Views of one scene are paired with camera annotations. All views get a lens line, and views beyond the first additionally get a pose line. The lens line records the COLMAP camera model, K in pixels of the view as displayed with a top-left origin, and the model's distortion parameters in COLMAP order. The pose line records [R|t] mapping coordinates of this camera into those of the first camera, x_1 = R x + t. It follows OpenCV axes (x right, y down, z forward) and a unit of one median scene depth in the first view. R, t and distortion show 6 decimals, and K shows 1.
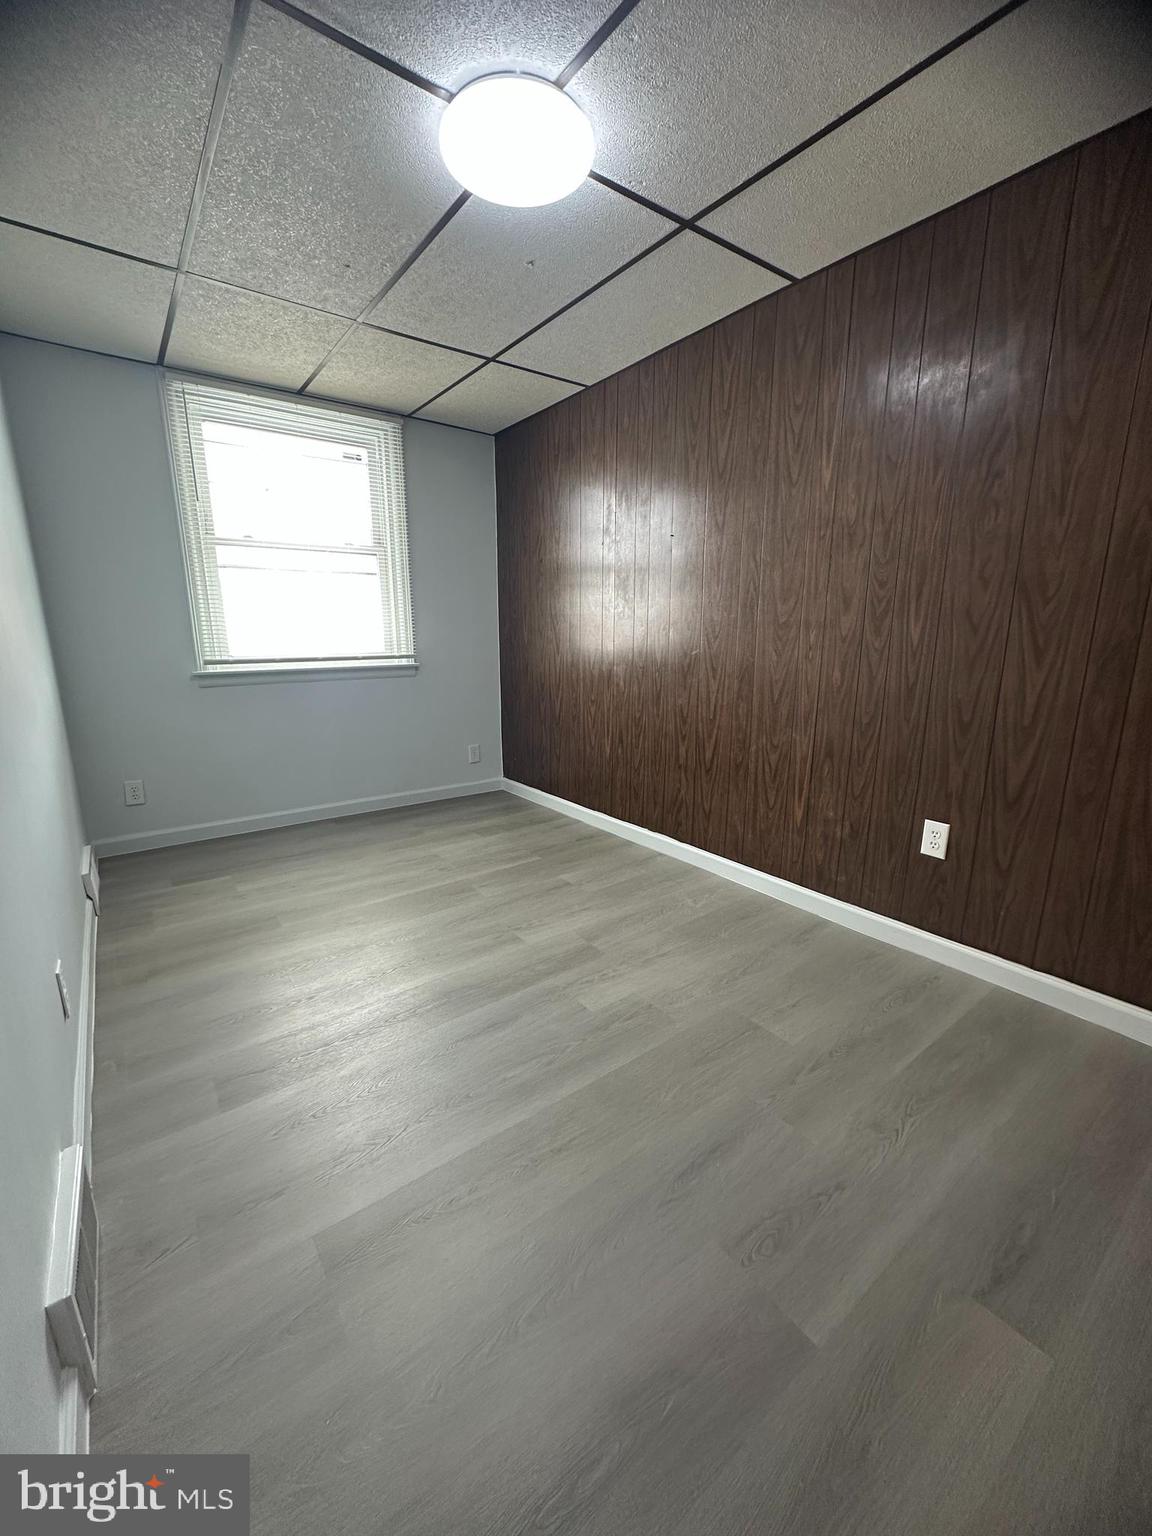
lens RADIAL K [[608.1, 0, 574.5], [0, 608.1, 779.5], [0, 0, 1]] dist [-0.004734, -0.000167]
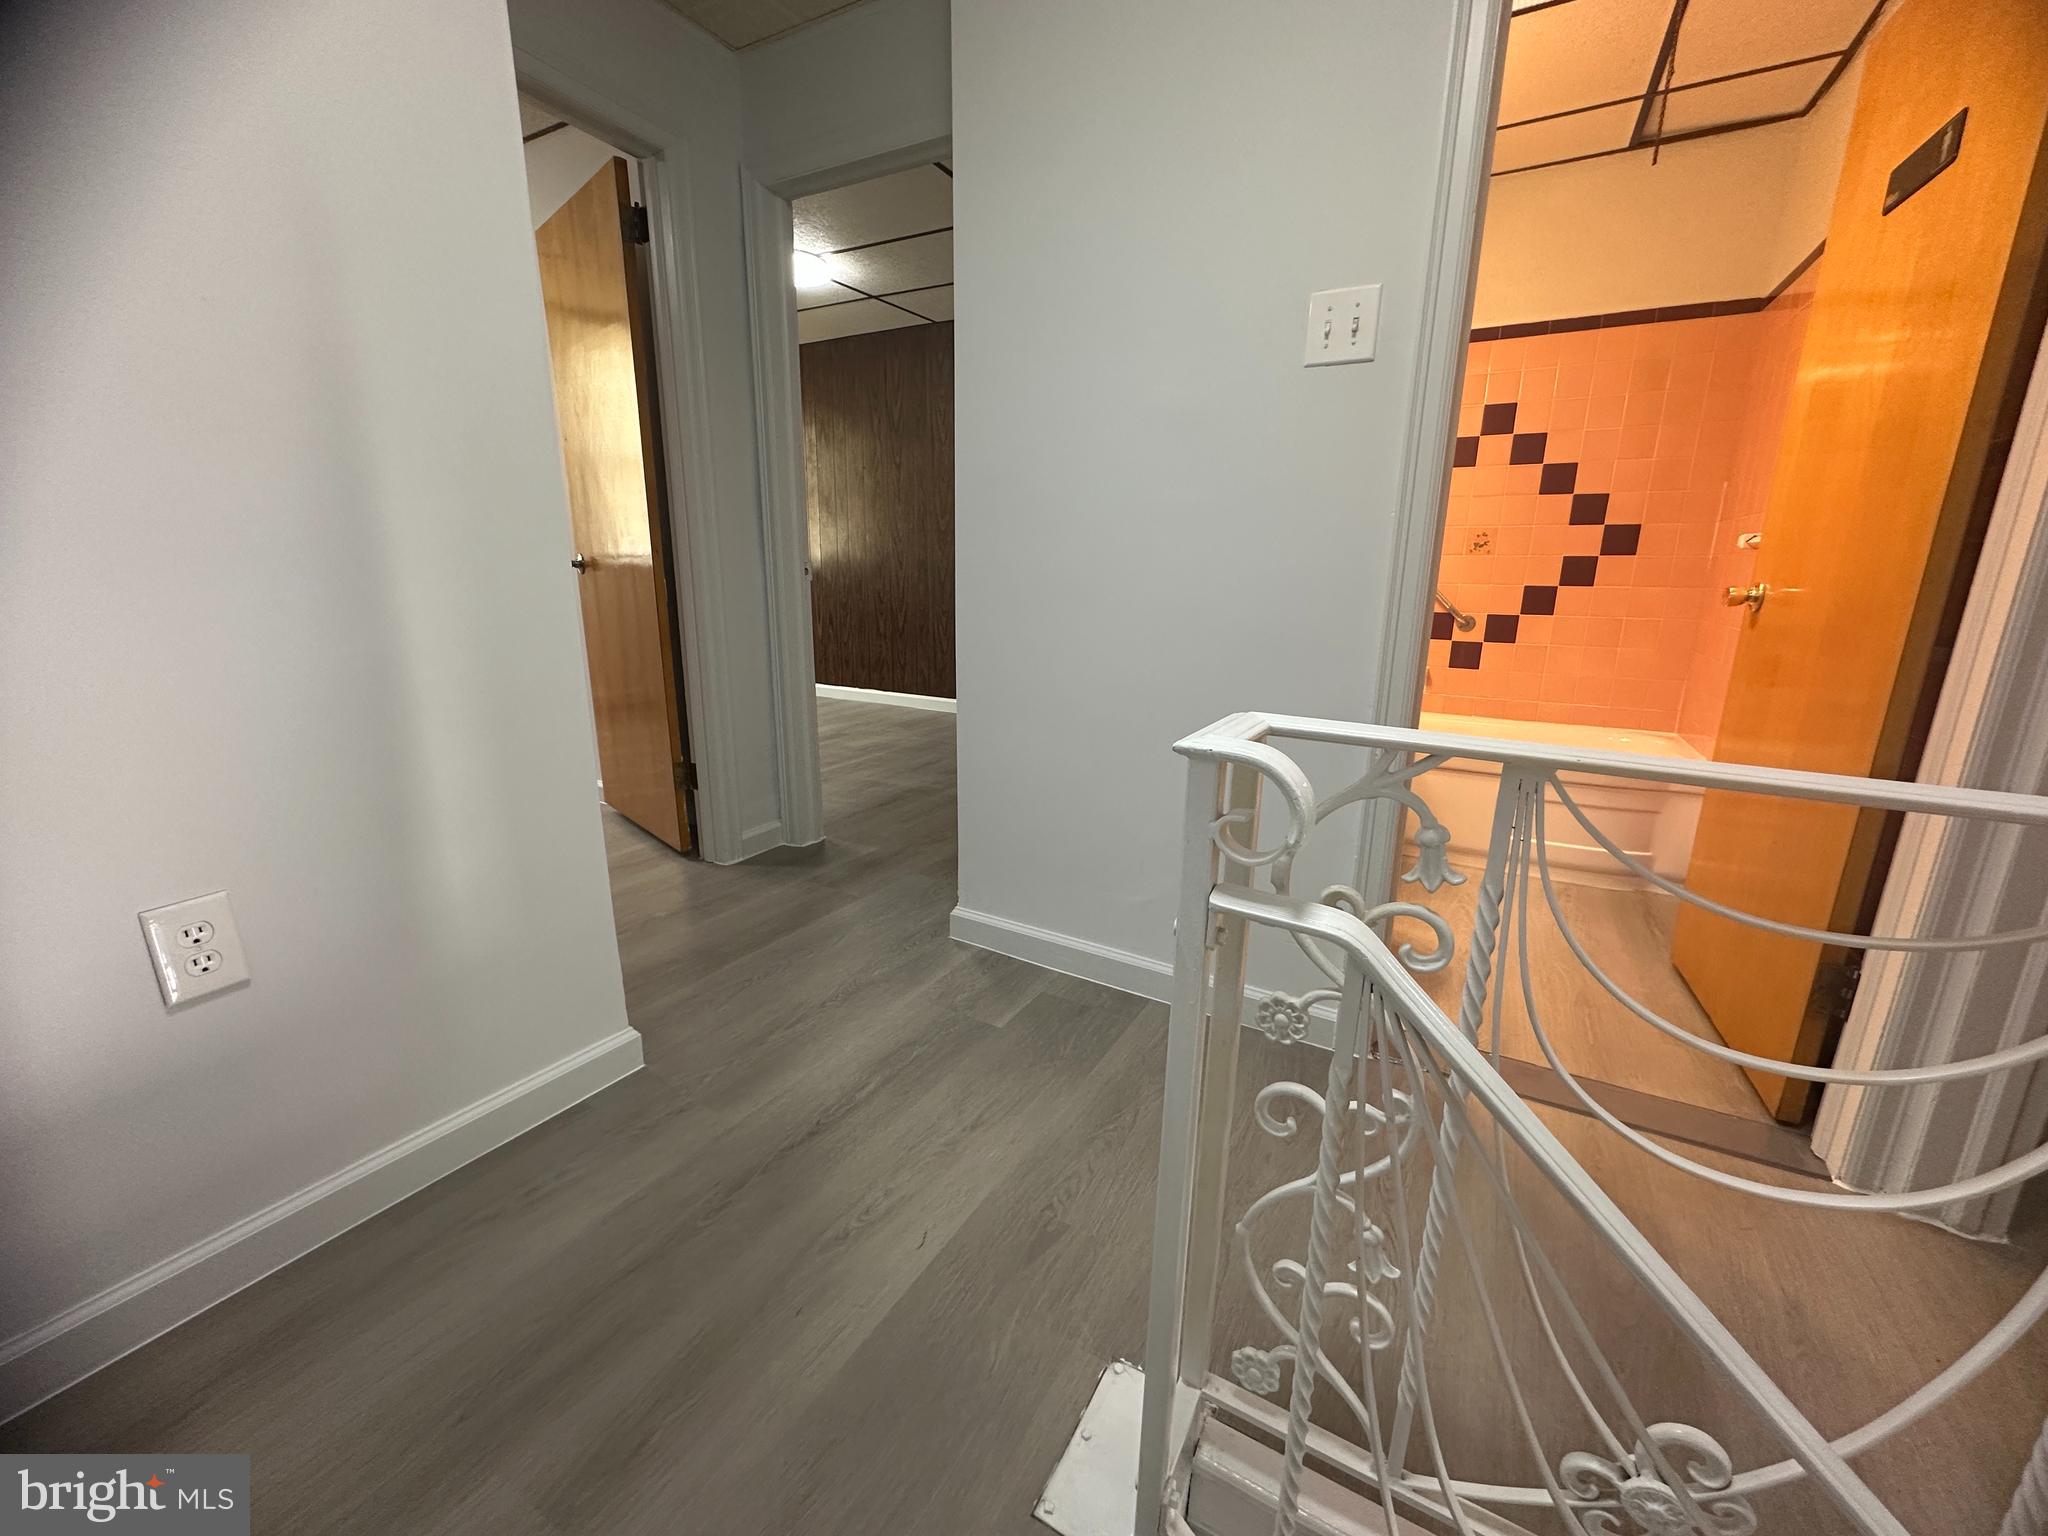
lens RADIAL K [[810.8, 0, 1023.9], [0, 810.8, 773.8], [0, 0, 1]] dist [-0.004734, -0.000167]
pose [[0.916295, -0.079853, 0.392462, -0.308684], [0.072009, 0.996800, 0.034693, 0.281605], [-0.393977, -0.003528, 0.919114, -0.923541]]
